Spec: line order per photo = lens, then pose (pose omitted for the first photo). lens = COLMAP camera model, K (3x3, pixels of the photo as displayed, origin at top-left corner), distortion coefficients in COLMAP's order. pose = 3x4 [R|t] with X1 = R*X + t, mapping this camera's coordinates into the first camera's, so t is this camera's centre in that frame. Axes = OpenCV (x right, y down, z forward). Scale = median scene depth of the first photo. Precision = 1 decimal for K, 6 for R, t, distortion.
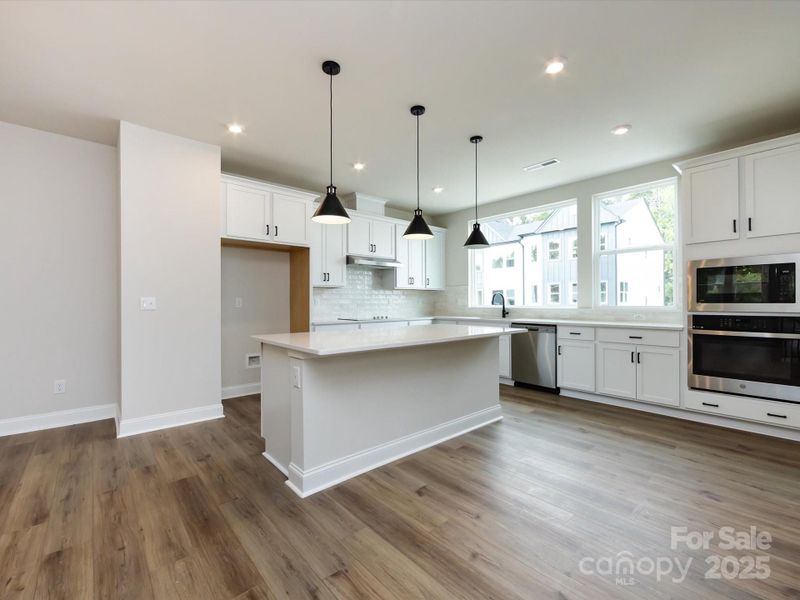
lens RADIAL K [[351.7, 0, 397.1], [0, 351.7, 302.2], [0, 0, 1]] dist [0.000464, -0.002121]
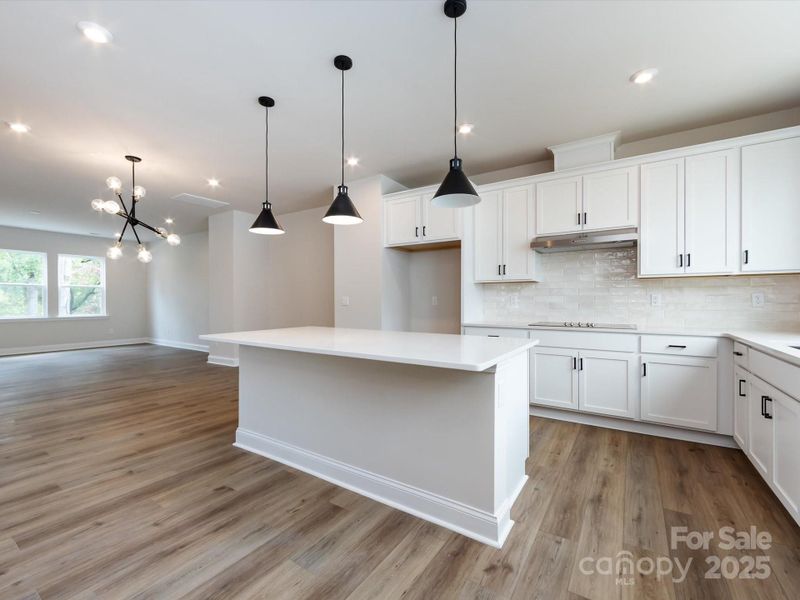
lens RADIAL K [[351.7, 0, 399.0], [0, 351.7, 302.2], [0, 0, 1]] dist [0.000464, -0.002121]
pose [[0.265802, 0.007967, -0.963995, 0.701703], [0.000729, 0.999964, 0.008466, -0.004233], [0.964027, -0.002953, 0.265786, 0.729909]]
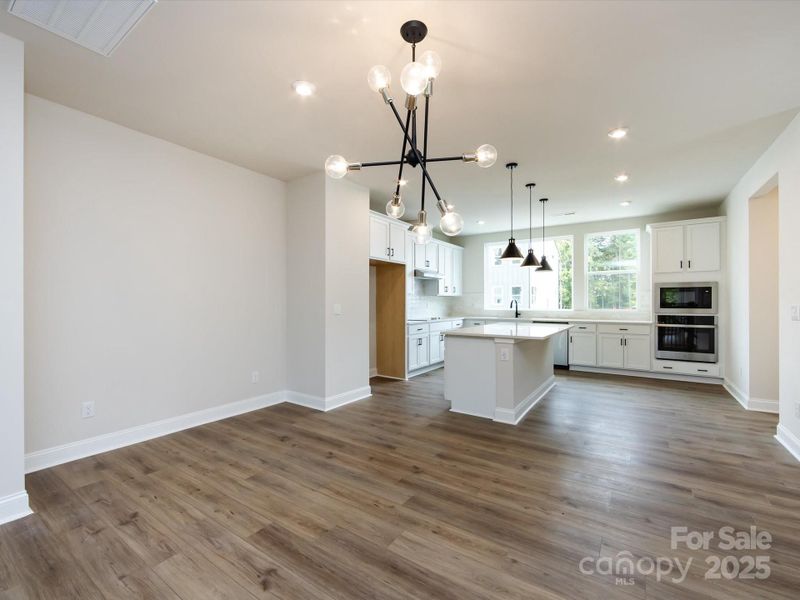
lens RADIAL K [[351.7, 0, 396.6], [0, 351.7, 300.8], [0, 0, 1]] dist [0.000464, -0.002121]
pose [[0.968113, 0.003233, 0.250494, -0.729689], [-0.002316, 0.999989, -0.003954, -0.021487], [-0.250504, 0.003248, 0.968110, -0.293765]]
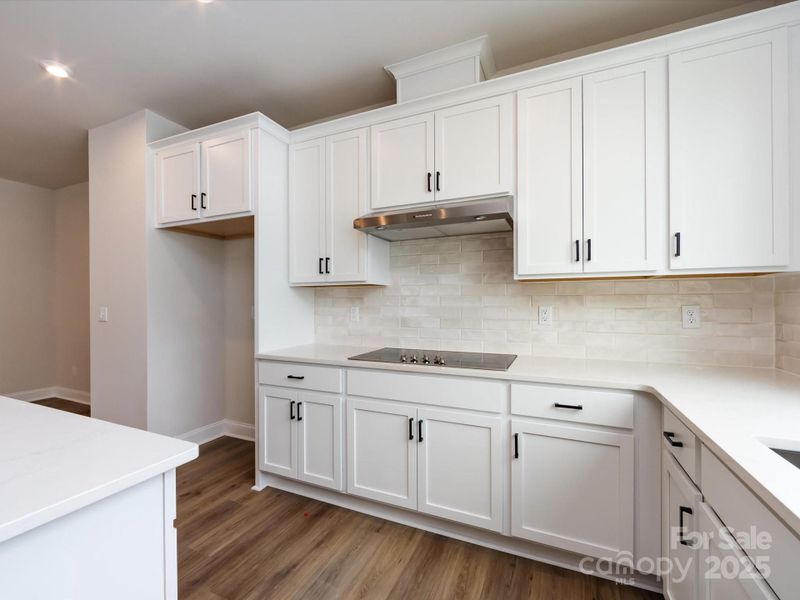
lens RADIAL K [[351.7, 0, 398.9], [0, 351.7, 302.3], [0, 0, 1]] dist [0.000464, -0.002121]
pose [[0.415166, 0.003041, -0.909740, 0.410602], [0.002432, 0.999987, 0.004452, -0.027081], [0.909742, -0.004061, 0.415154, 1.177804]]
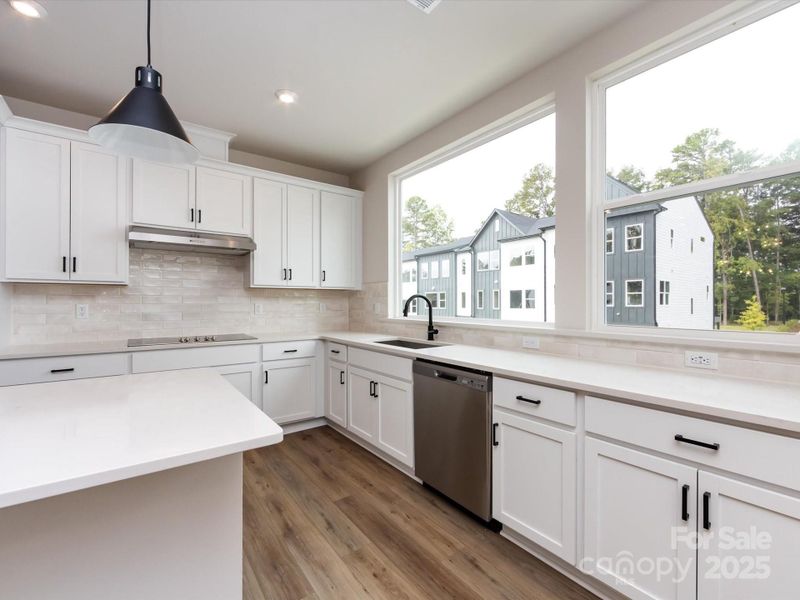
lens RADIAL K [[351.7, 0, 397.5], [0, 351.7, 302.2], [0, 0, 1]] dist [0.000464, -0.002121]
pose [[0.996997, 0.004986, -0.077280, 0.443551], [-0.004962, 0.999988, 0.000503, -0.022648], [0.077282, -0.000118, 0.997009, 0.677821]]
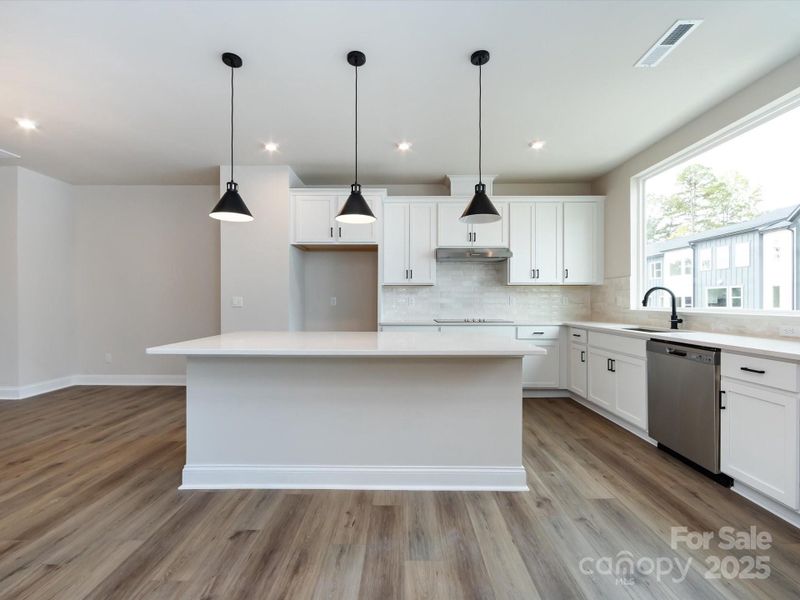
lens RADIAL K [[351.7, 0, 398.5], [0, 351.7, 301.7], [0, 0, 1]] dist [0.000464, -0.002121]
pose [[0.746707, 0.005484, -0.665130, 0.528148], [-0.002981, 0.999984, 0.004898, -0.004459], [0.665146, -0.001675, 0.746711, 0.379832]]
